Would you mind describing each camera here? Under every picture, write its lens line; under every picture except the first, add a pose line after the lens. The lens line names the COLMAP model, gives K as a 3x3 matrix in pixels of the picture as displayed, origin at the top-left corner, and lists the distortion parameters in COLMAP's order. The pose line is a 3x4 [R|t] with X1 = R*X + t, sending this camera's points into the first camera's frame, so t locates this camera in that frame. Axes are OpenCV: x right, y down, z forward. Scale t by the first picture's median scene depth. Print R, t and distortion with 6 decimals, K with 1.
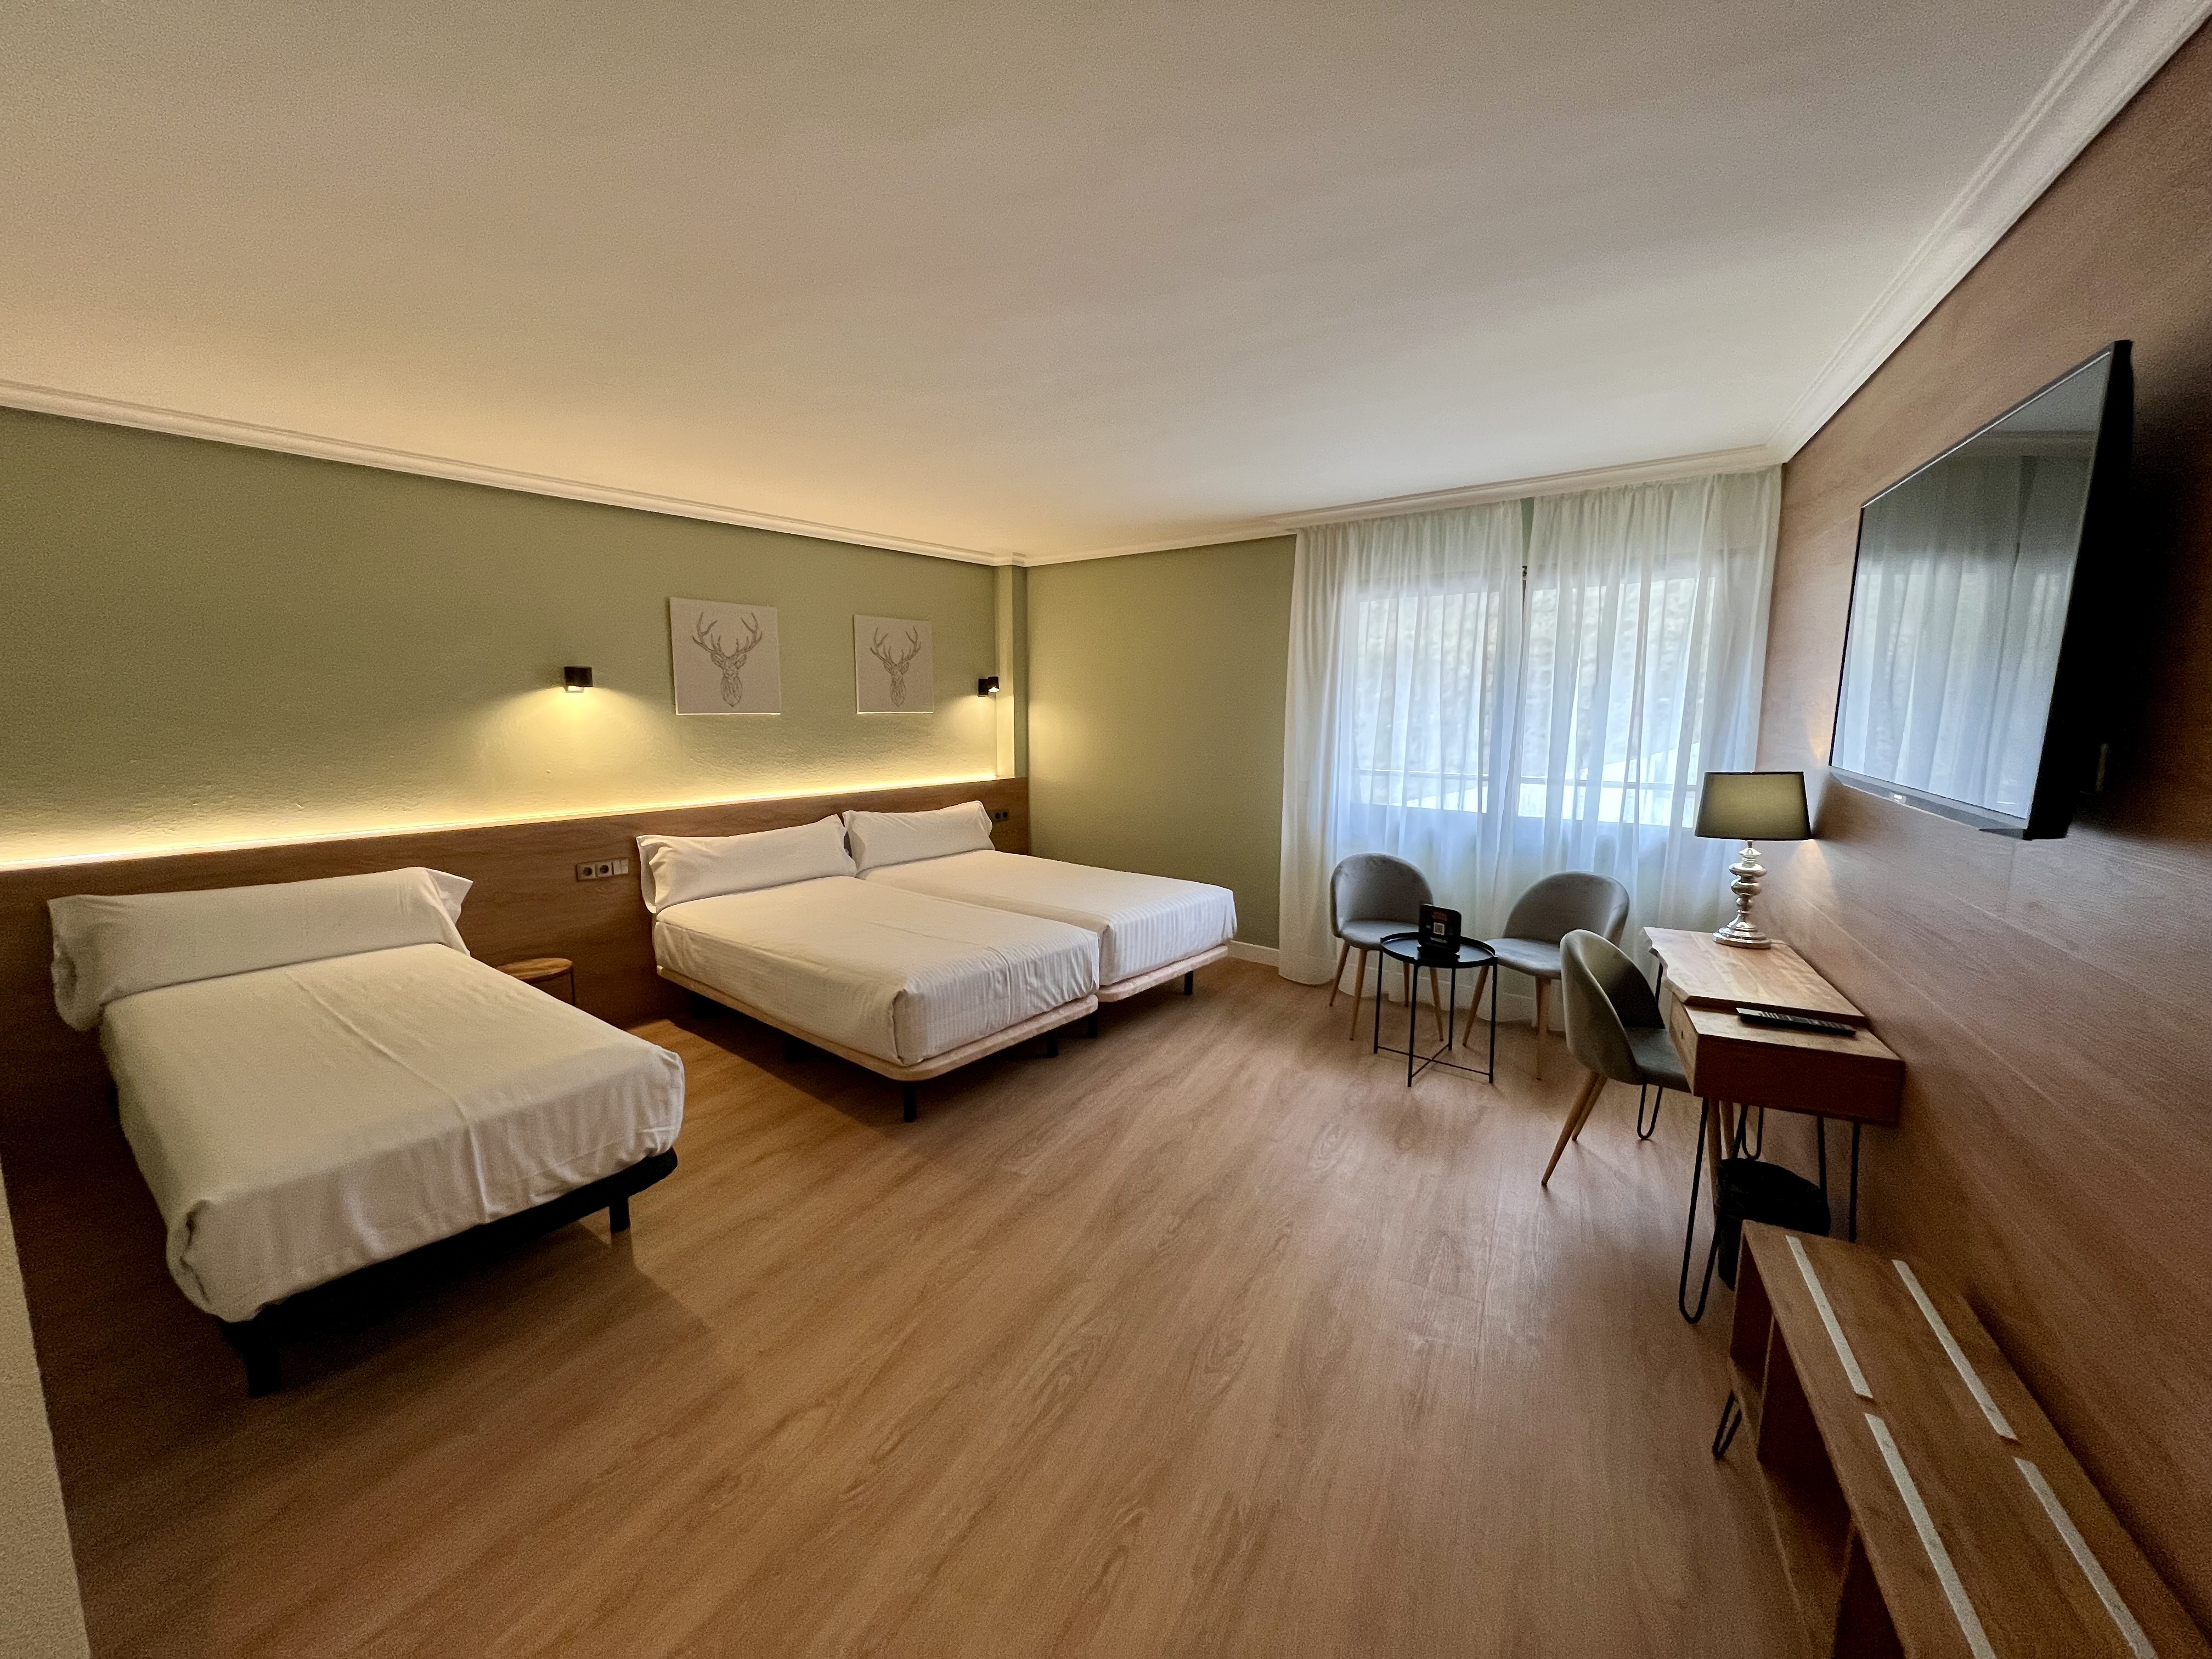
lens RADIAL K [[899.2, 0, 1114.0], [0, 899.2, 829.7], [0, 0, 1]] dist [0.000554, 0.000038]
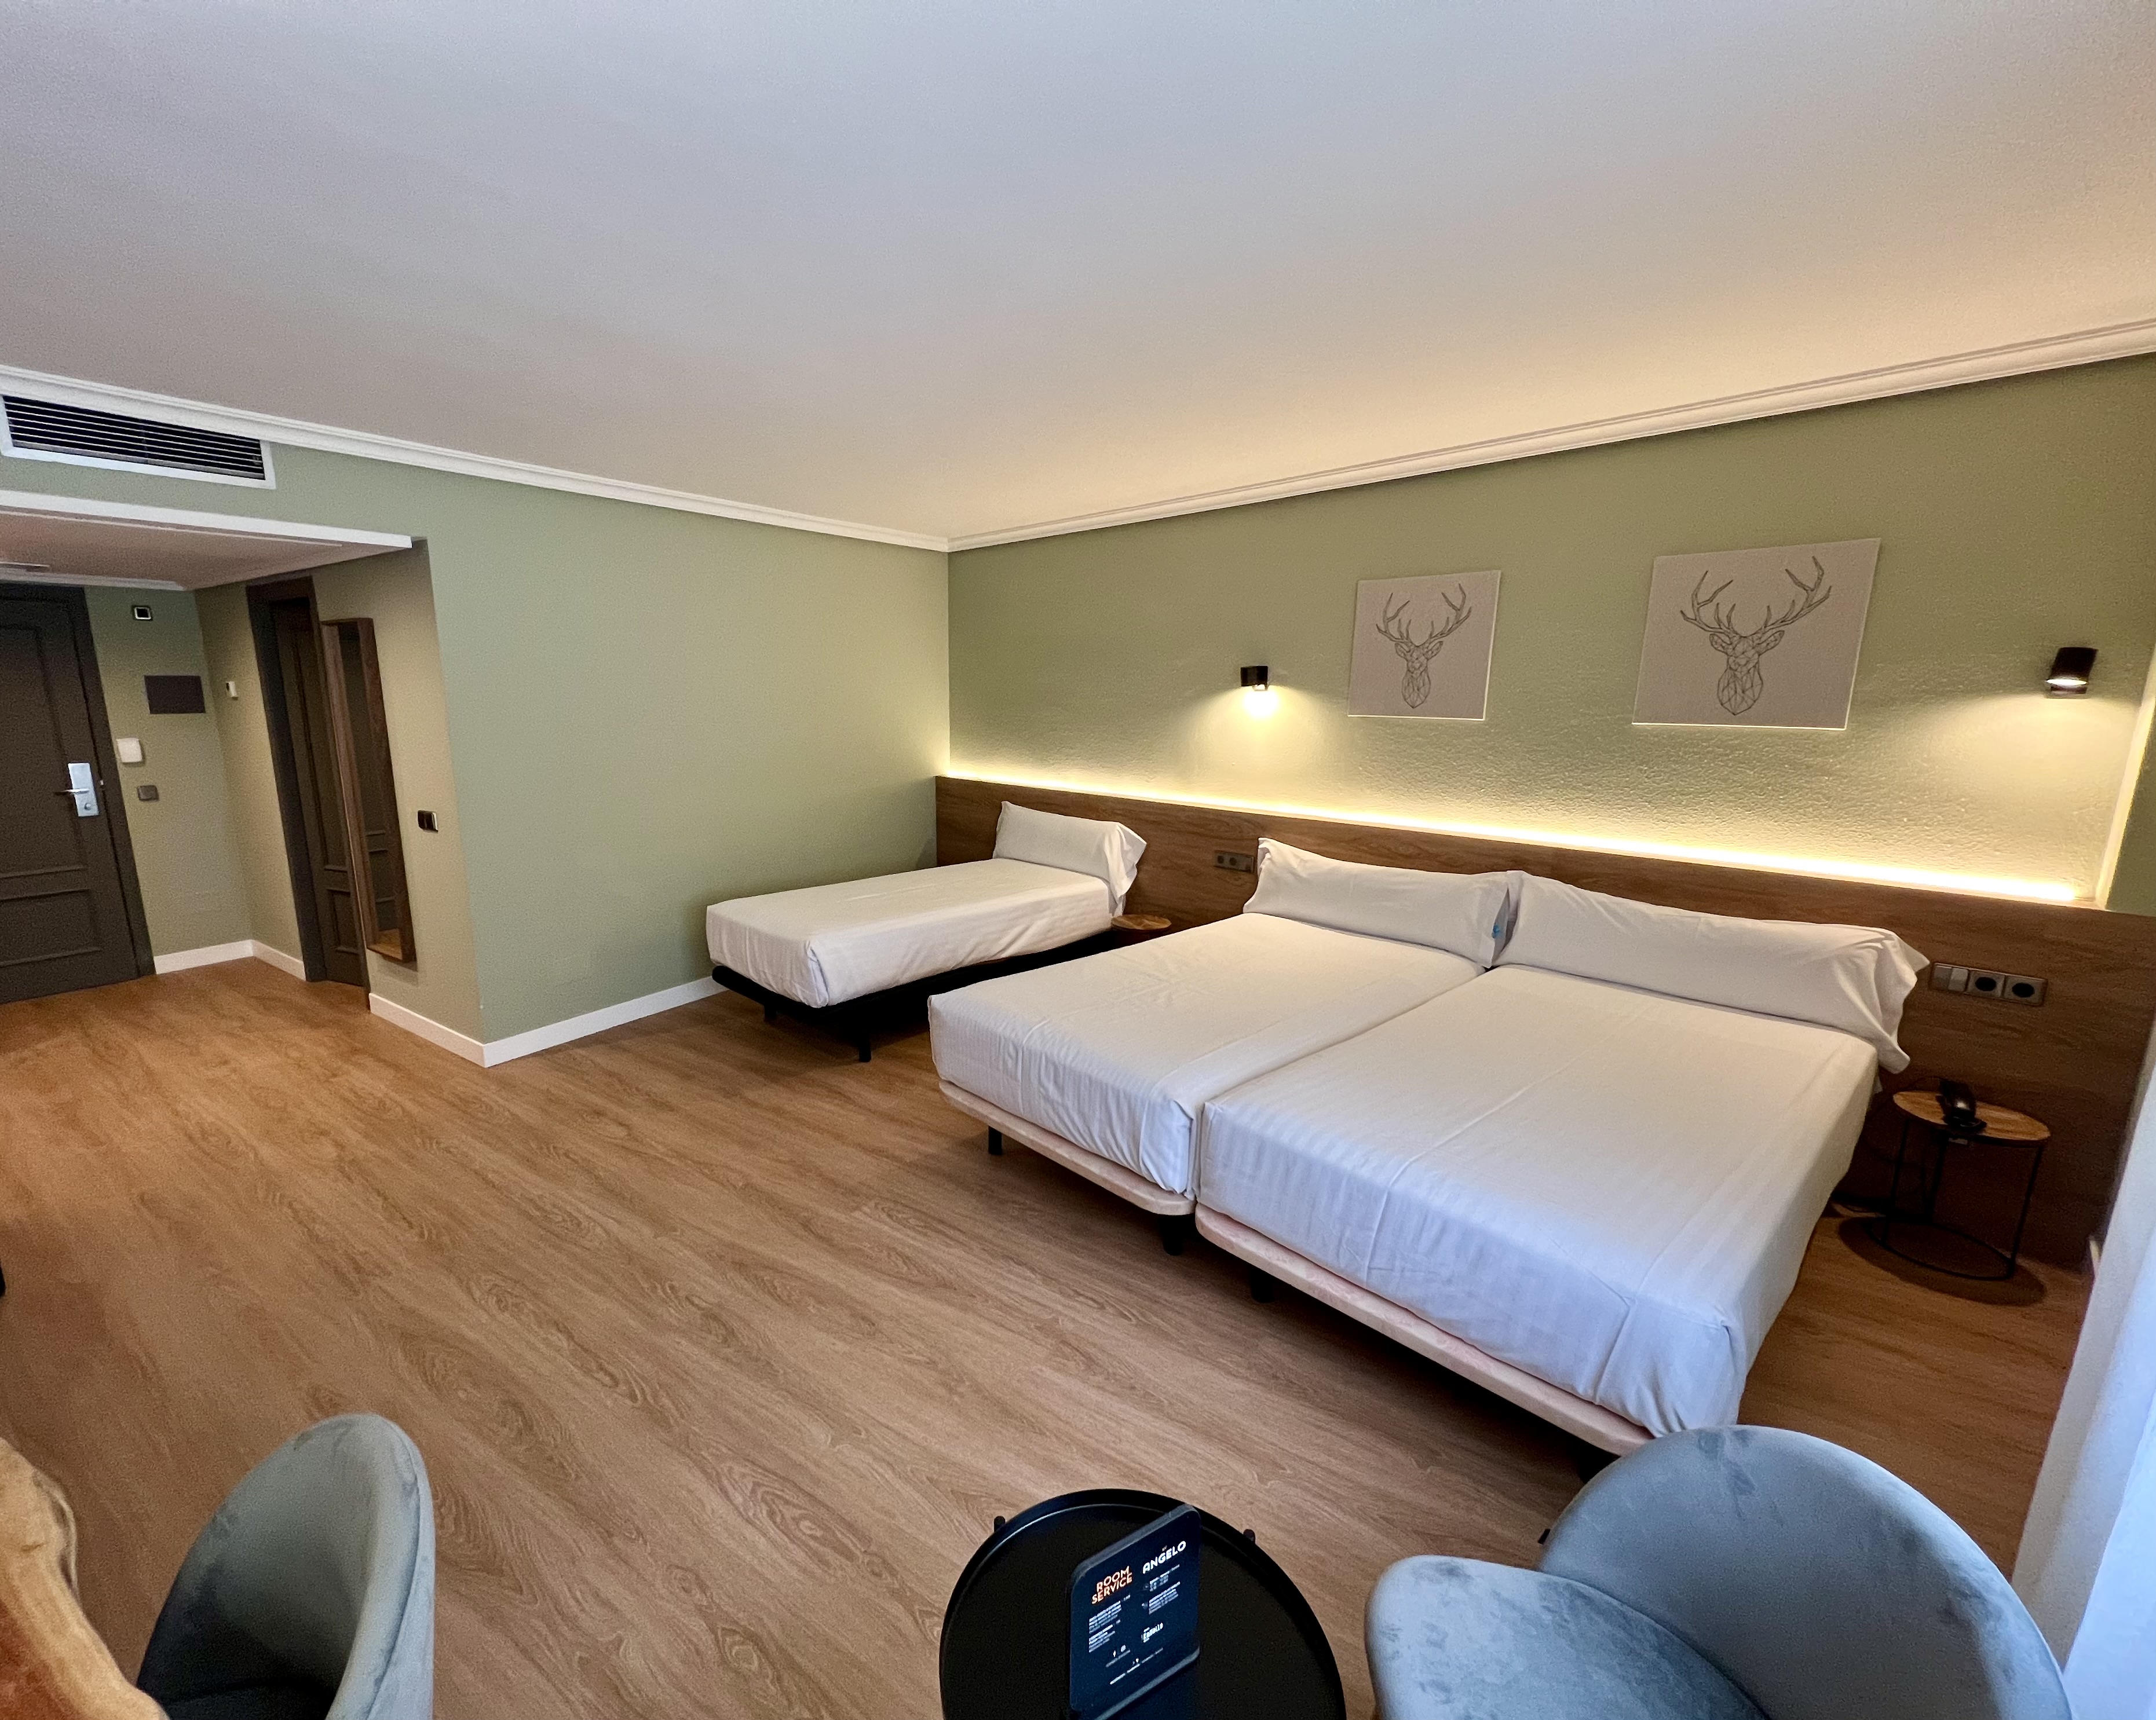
lens RADIAL K [[940.6, 0, 963.7], [0, 940.6, 868.8], [0, 0, 1]] dist [-0.001013, -0.000030]
pose [[-0.193212, 0.189546, -0.962674, 0.624136], [-0.135766, 0.966559, 0.217560, -0.163020], [0.971719, 0.172733, -0.161016, 0.992911]]
